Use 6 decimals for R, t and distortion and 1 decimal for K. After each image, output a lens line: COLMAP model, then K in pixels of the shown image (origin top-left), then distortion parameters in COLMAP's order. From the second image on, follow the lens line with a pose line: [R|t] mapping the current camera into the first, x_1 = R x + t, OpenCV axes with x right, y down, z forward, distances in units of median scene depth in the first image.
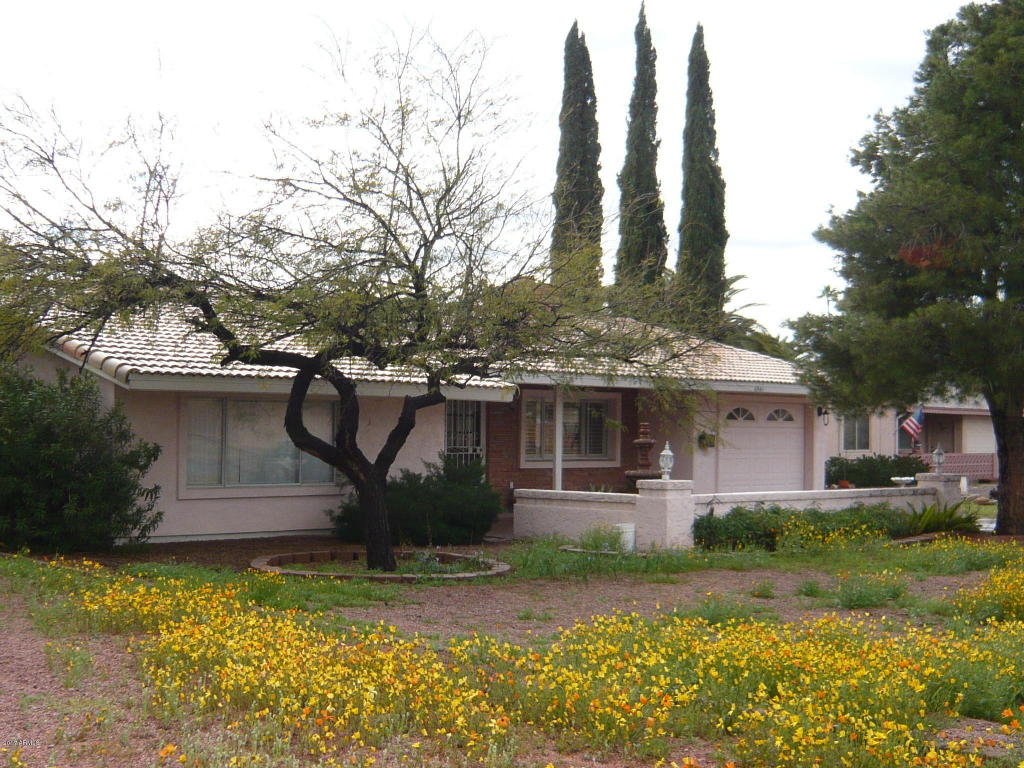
lens RADIAL K [[1372.6, 0, 510.7], [0, 1372.6, 381.9], [0, 0, 1]] dist [-0.066466, 0.000000]
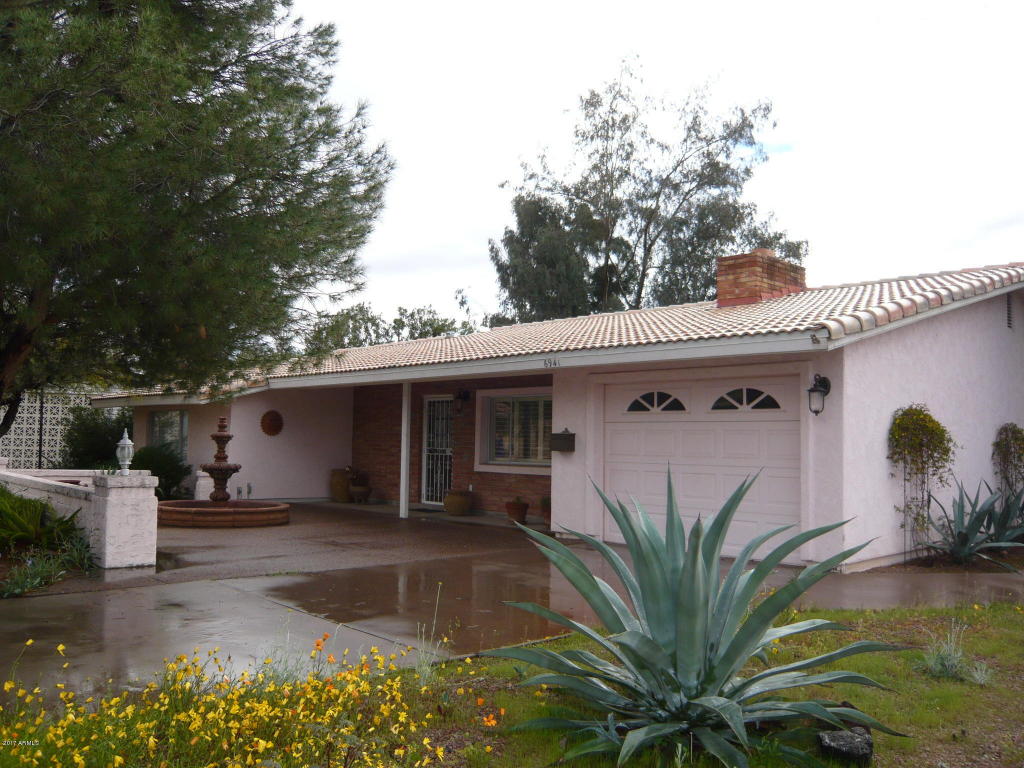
lens RADIAL K [[857.8, 0, 503.1], [0, 857.8, 385.9], [0, 0, 1]] dist [-0.100333, 0.042390]
pose [[0.007722, -0.079667, -0.996792, 0.580725], [0.016070, 0.996703, -0.079535, 0.047946], [0.999841, -0.015404, 0.008976, 0.948405]]
